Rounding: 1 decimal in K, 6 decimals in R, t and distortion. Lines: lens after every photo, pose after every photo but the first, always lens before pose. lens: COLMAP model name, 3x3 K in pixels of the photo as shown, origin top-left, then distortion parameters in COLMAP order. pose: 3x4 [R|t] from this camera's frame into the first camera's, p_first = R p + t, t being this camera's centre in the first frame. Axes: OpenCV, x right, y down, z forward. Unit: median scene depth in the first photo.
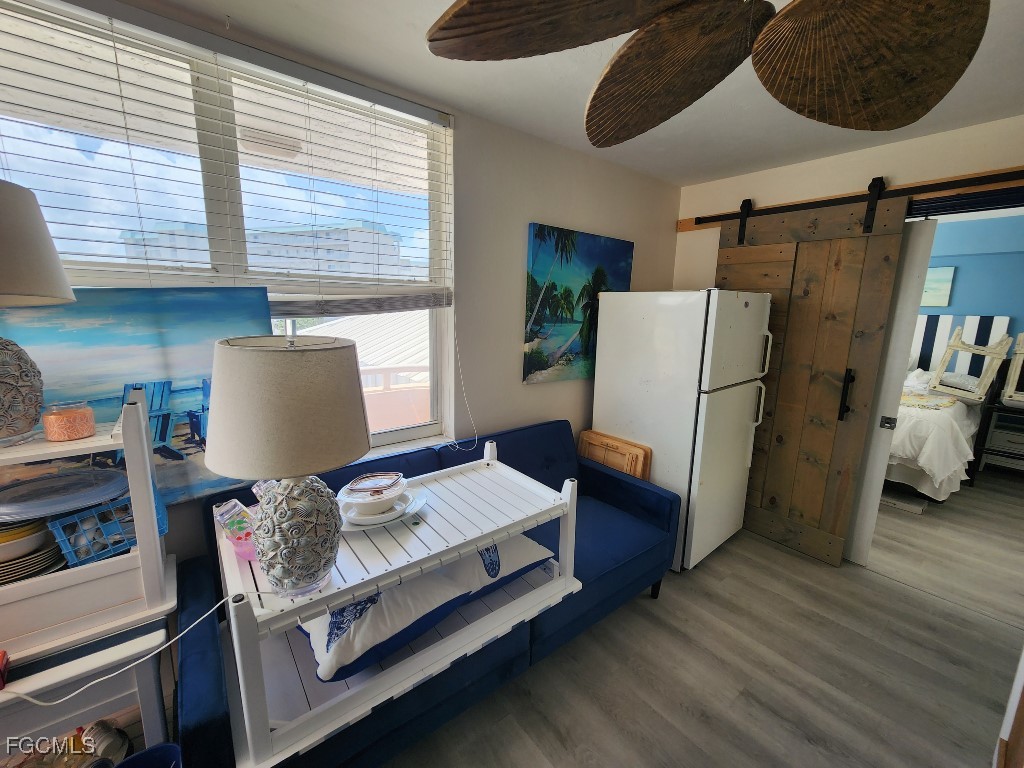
lens RADIAL K [[425.5, 0, 512.0], [0, 425.5, 384.0], [0, 0, 1]] dist [-0.002262, -0.000178]
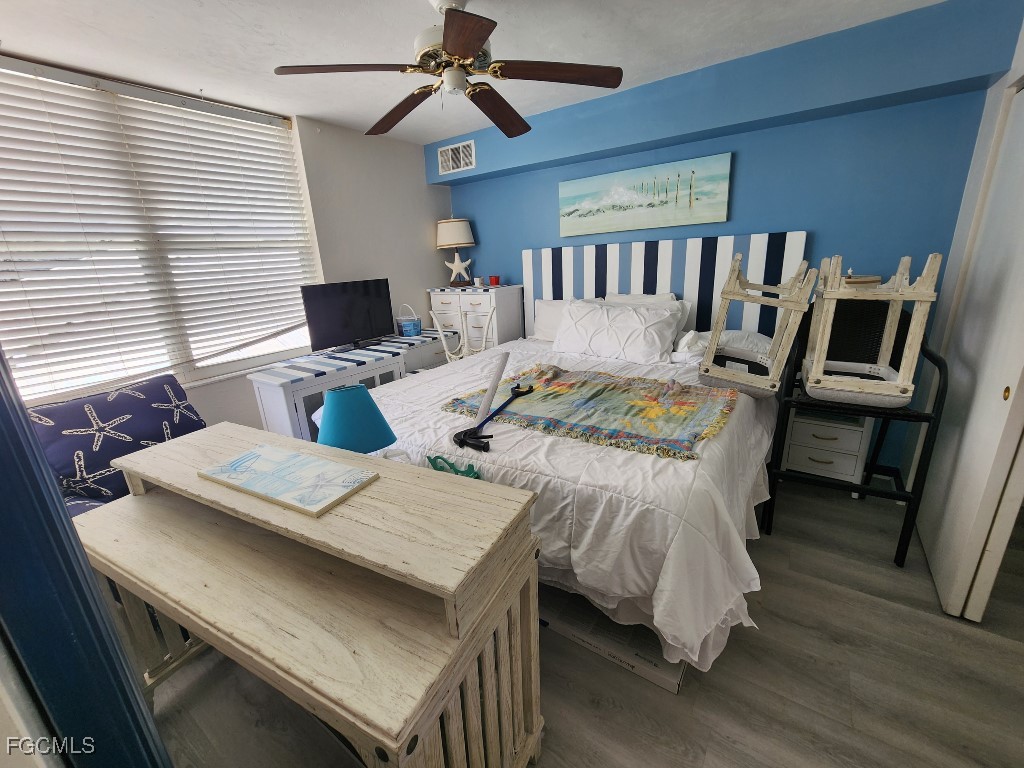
lens RADIAL K [[425.5, 0, 512.0], [0, 425.5, 384.0], [0, 0, 1]] dist [-0.002262, -0.000178]
pose [[0.955185, -0.158163, 0.250214, 0.543061], [0.129635, 0.983426, 0.126757, -0.070050], [-0.266115, -0.088640, 0.959857, 0.474516]]
